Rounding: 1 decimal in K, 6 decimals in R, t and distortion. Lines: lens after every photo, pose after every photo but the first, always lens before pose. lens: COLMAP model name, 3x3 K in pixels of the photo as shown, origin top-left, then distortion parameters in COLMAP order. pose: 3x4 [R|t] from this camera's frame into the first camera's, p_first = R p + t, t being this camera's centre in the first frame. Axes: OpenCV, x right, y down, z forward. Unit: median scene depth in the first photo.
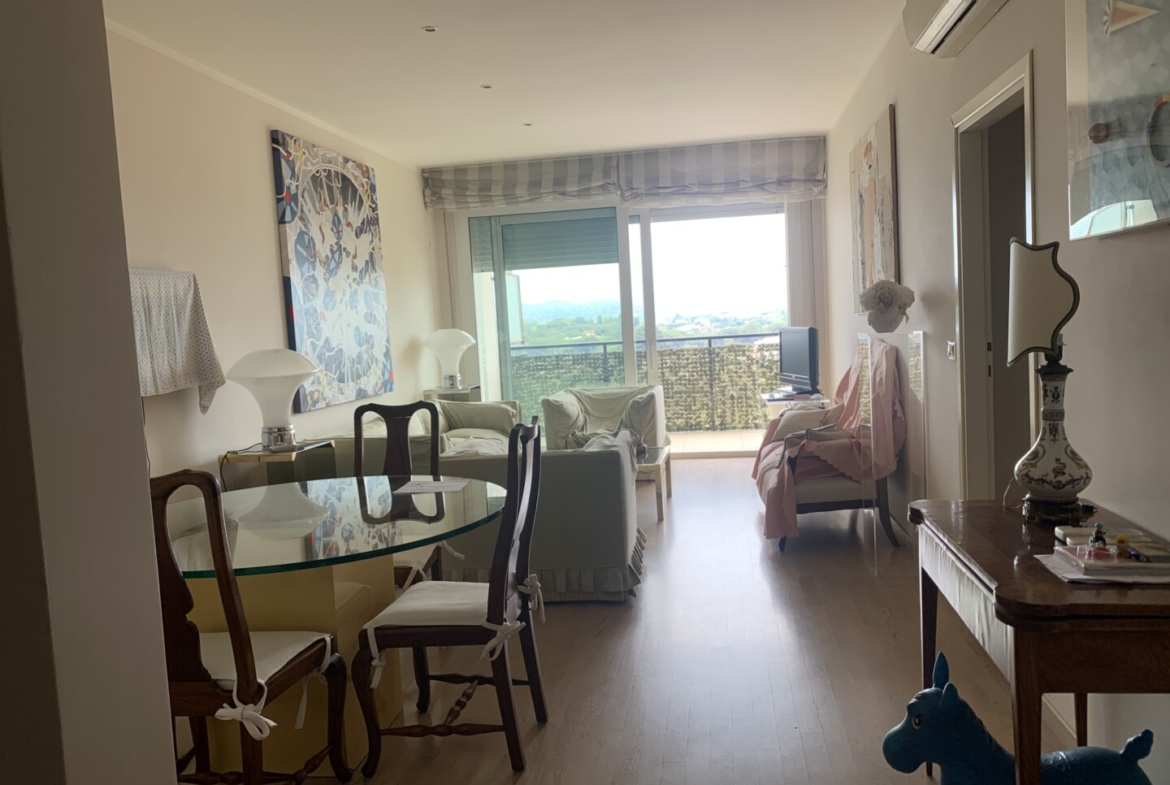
lens RADIAL K [[877.6, 0, 590.9], [0, 877.6, 394.0], [0, 0, 1]] dist [0.028109, -0.016988]
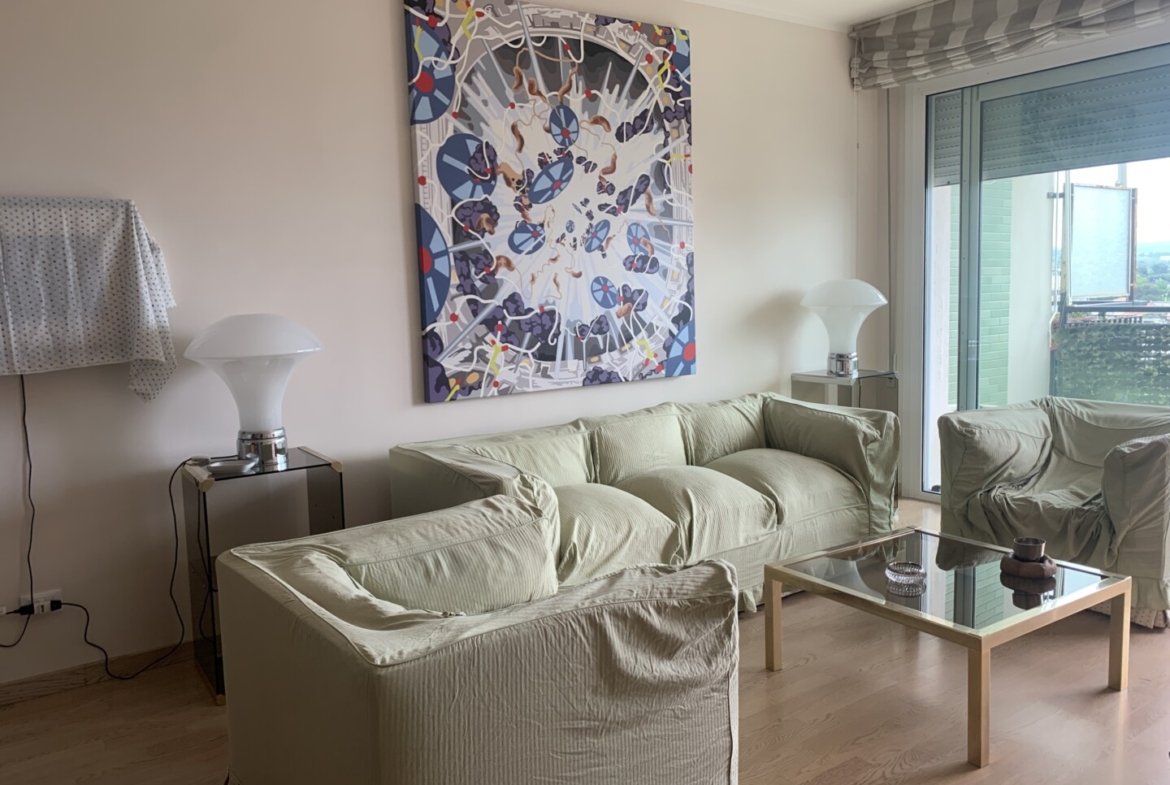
lens RADIAL K [[877.6, 0, 578.1], [0, 877.6, 392.1], [0, 0, 1]] dist [0.028109, -0.016988]
pose [[0.683268, 0.125535, -0.719295, 0.213833], [-0.071136, 0.991868, 0.105532, -0.059444], [0.726694, -0.020939, 0.686642, 0.531310]]
